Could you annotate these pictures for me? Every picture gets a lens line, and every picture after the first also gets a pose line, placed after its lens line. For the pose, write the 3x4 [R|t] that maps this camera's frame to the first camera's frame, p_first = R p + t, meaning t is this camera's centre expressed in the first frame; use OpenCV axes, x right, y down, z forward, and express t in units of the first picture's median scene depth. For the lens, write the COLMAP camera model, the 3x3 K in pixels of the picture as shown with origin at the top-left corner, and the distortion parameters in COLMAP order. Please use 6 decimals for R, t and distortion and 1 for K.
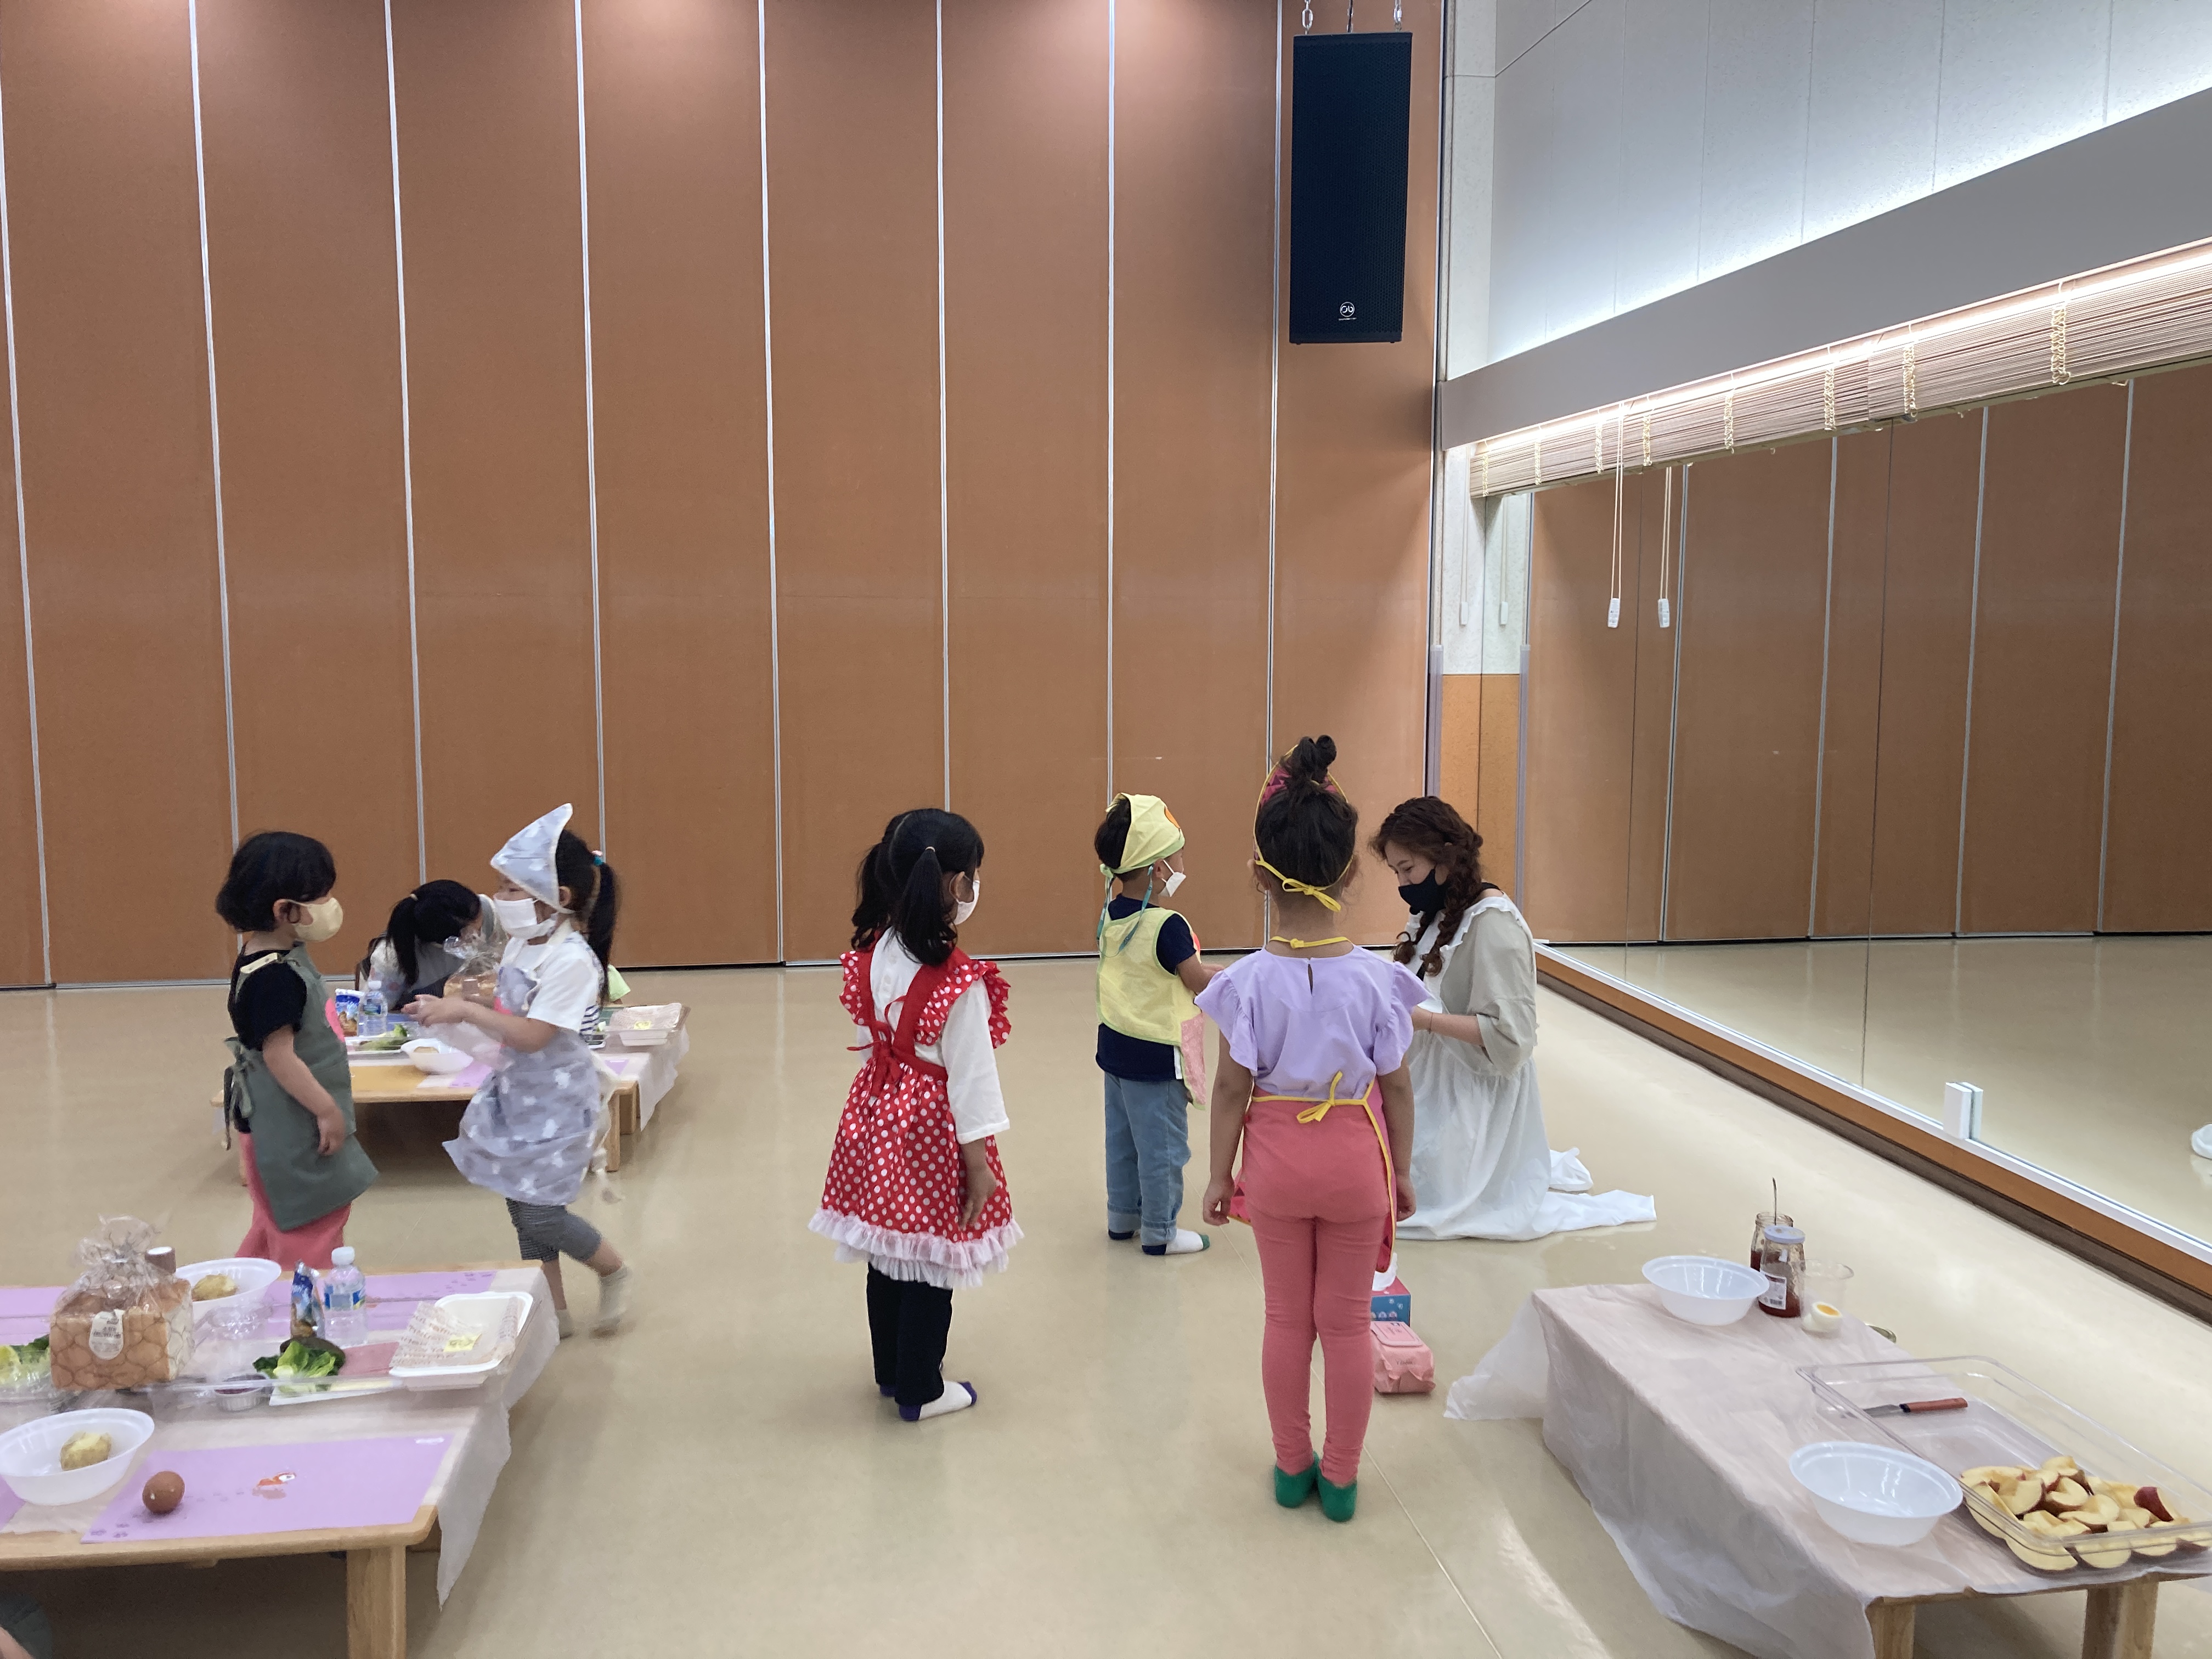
lens RADIAL K [[1782.4, 0, 1100.5], [0, 1782.4, 841.4], [0, 0, 1]] dist [-0.012693, 0.023208]
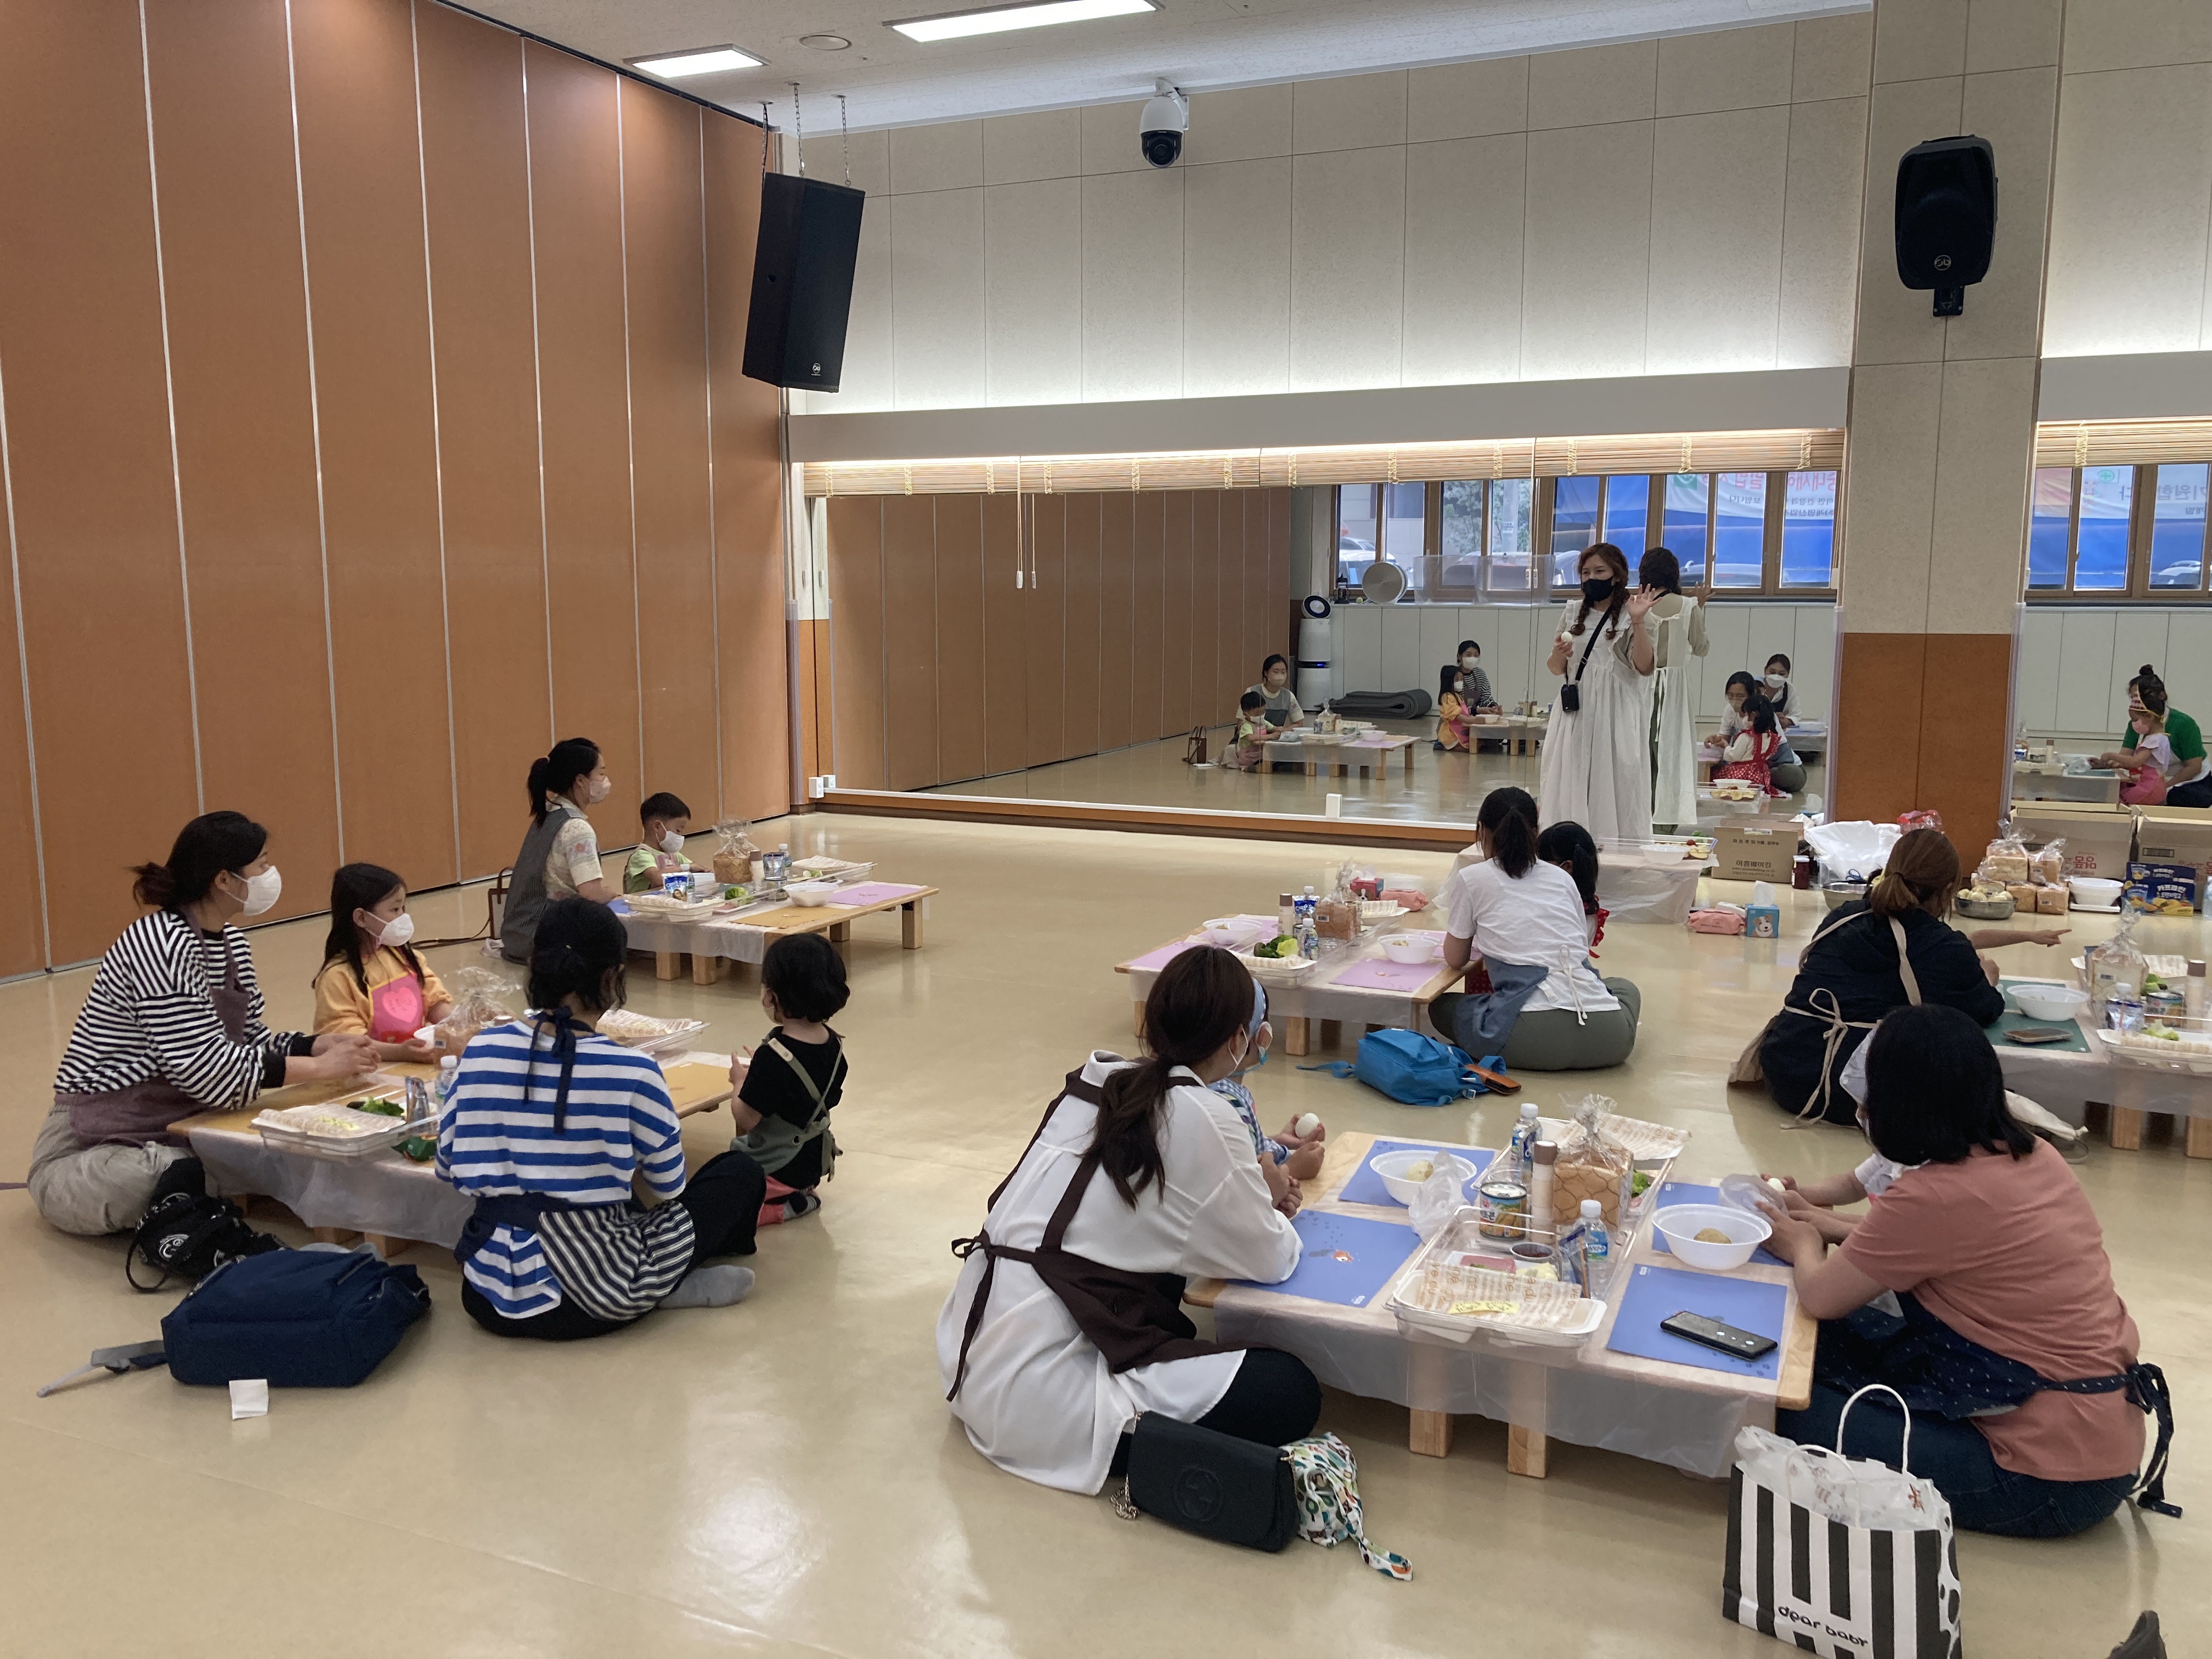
lens RADIAL K [[1782.4, 0, 1103.8], [0, 1782.4, 822.8], [0, 0, 1]] dist [-0.012693, 0.023208]
pose [[0.502676, -0.118100, 0.856370, -0.939597], [0.106979, 0.991508, 0.073941, -0.014528], [-0.857830, 0.054445, 0.511041, 0.080090]]
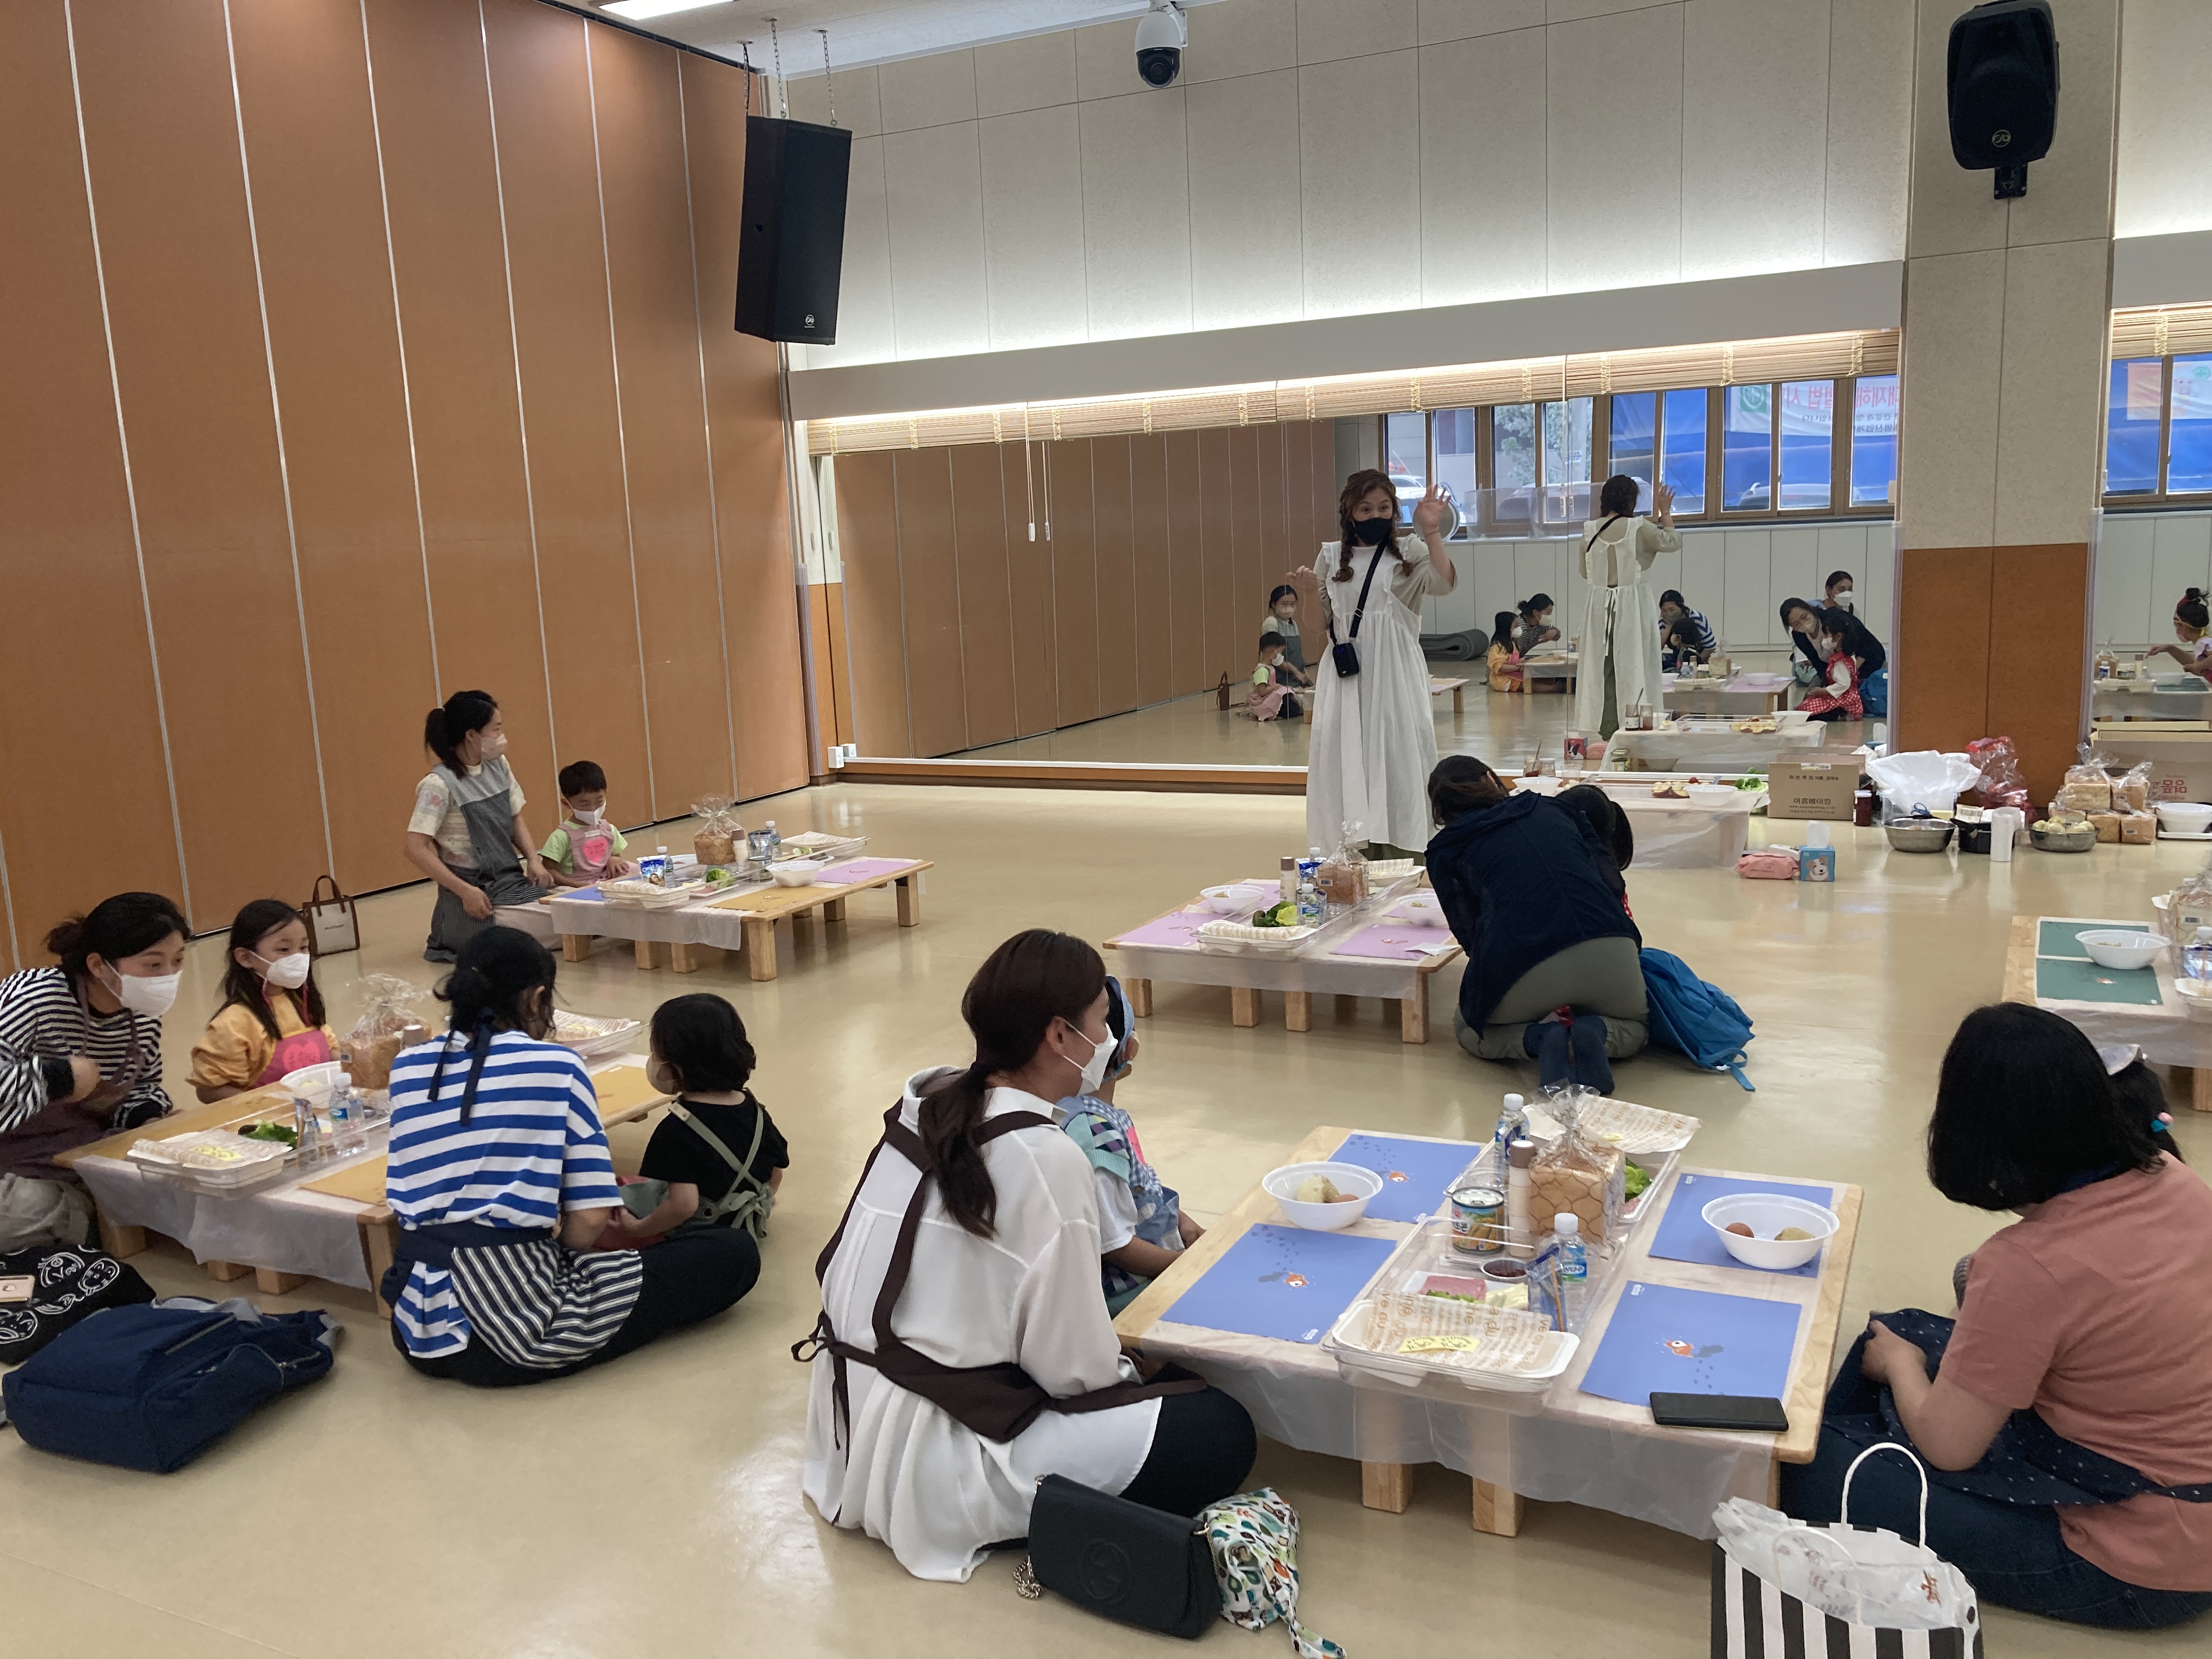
lens RADIAL K [[1782.4, 0, 1110.4], [0, 1782.4, 832.1], [0, 0, 1]] dist [-0.012693, 0.023208]
pose [[0.532926, -0.163708, 0.830174, -0.870961], [0.148441, 0.983979, 0.098747, -0.009261], [-0.833040, 0.070607, 0.548689, 0.073392]]
